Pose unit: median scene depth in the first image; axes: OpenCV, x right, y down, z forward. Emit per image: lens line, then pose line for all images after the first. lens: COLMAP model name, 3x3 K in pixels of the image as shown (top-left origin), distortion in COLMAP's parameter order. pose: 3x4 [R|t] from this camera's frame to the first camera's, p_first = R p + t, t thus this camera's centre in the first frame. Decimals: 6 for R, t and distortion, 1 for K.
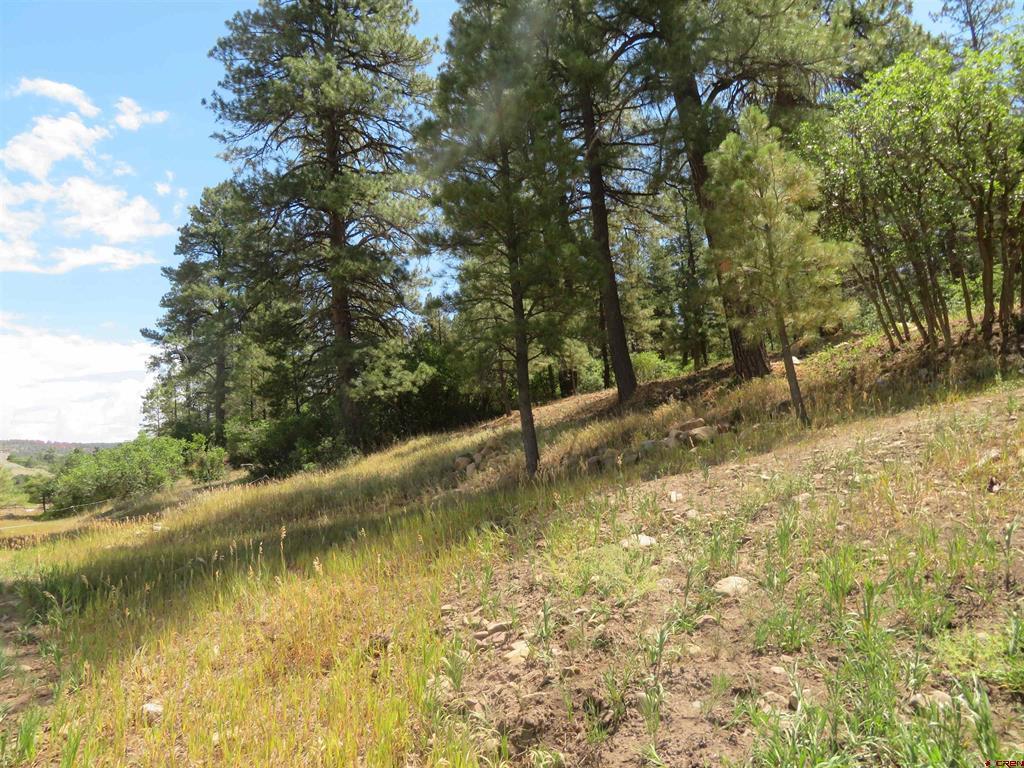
lens RADIAL K [[754.1, 0, 512.0], [0, 754.1, 384.0], [0, 0, 1]] dist [0.005104, 0.002382]
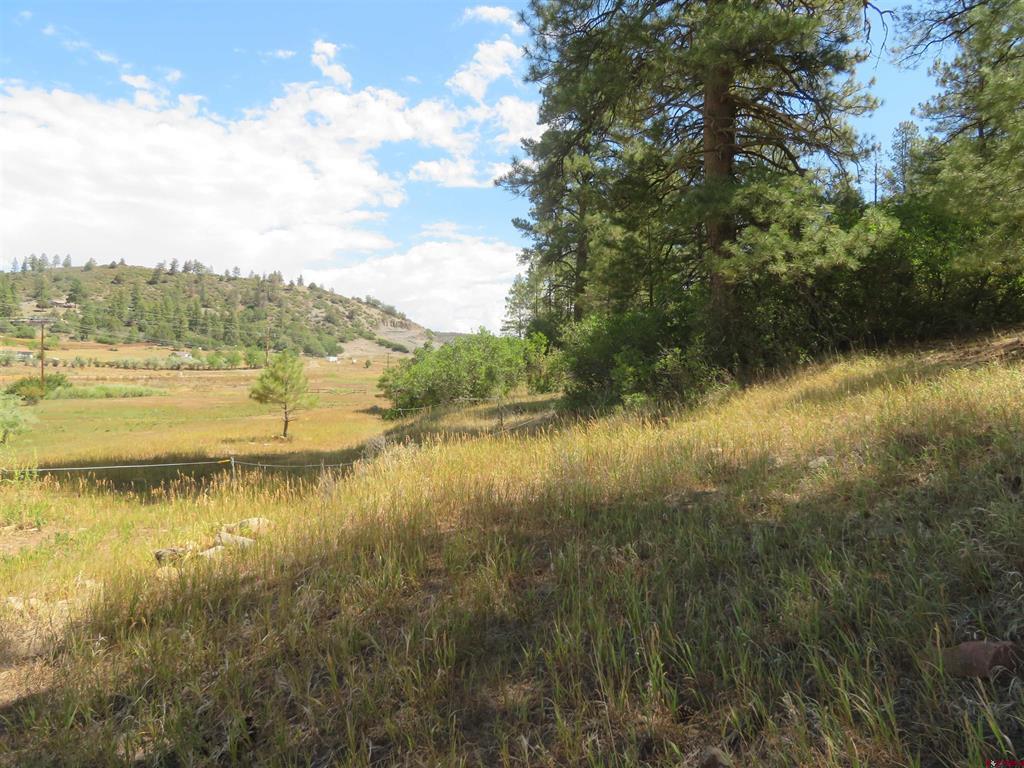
lens RADIAL K [[754.1, 0, 512.0], [0, 754.1, 384.0], [0, 0, 1]] dist [0.005104, 0.002382]
pose [[0.871256, 0.078197, -0.484560, -0.074811], [-0.017176, 0.991480, 0.129120, 0.026099], [0.490528, -0.104174, 0.865176, 0.438828]]
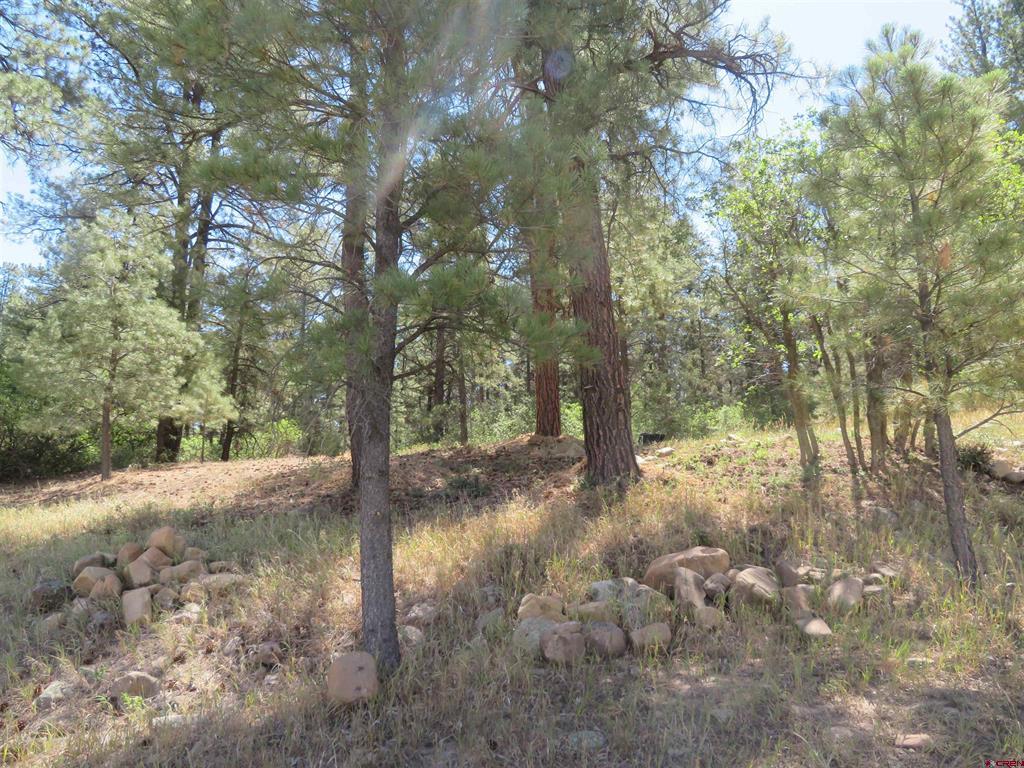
lens RADIAL K [[741.6, 0, 512.0], [0, 741.6, 384.0], [0, 0, 1]] dist [0.000312, 0.000401]
pose [[0.823694, 0.201982, 0.529841, -0.066477], [-0.138552, 0.977776, -0.157346, 0.014352], [-0.549847, 0.056194, 0.833373, 0.279637]]
